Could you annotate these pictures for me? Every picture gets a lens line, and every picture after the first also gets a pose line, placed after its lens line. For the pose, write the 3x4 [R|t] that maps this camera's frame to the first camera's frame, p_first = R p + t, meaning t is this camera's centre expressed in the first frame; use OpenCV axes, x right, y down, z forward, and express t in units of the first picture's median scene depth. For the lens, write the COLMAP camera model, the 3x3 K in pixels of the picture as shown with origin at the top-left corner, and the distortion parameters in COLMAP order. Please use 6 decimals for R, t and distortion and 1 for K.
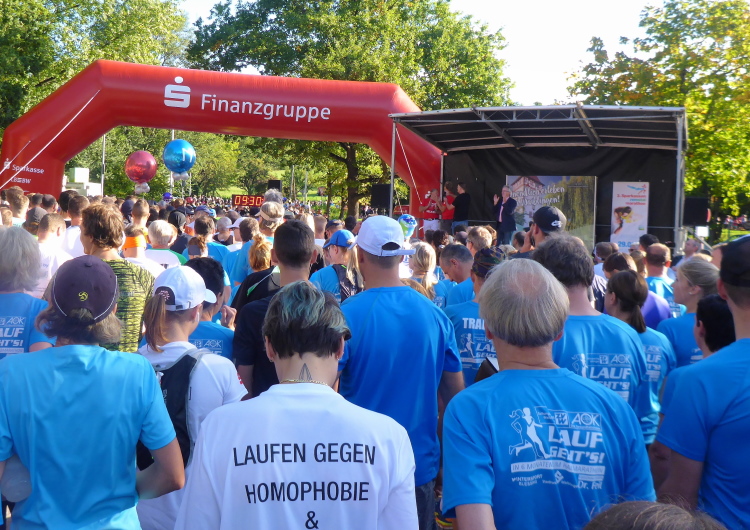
lens RADIAL K [[689.7, 0, 375.0], [0, 689.7, 265.0], [0, 0, 1]] dist [-0.002412, -0.001651]
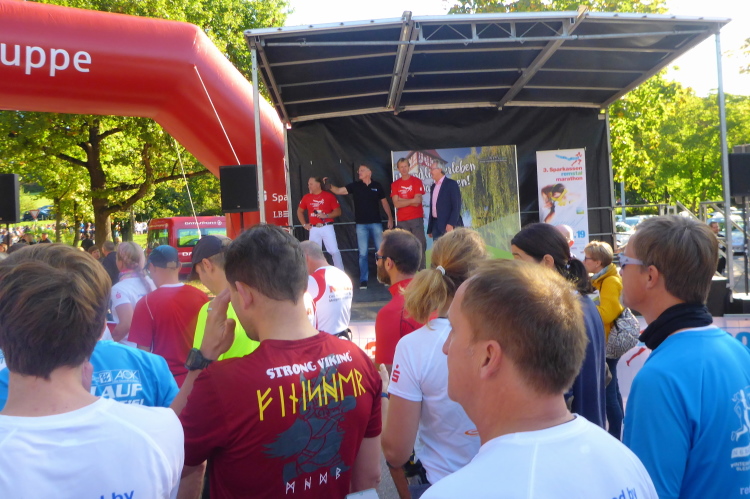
lens RADIAL K [[620.1, 0, 375.0], [0, 620.1, 249.5], [0, 0, 1]] dist [-0.010817, -0.000969]
pose [[0.900647, -0.106825, 0.421216, -0.090257], [0.119281, 0.992855, -0.003248, -0.034471], [-0.417860, 0.053168, 0.906954, 0.459604]]
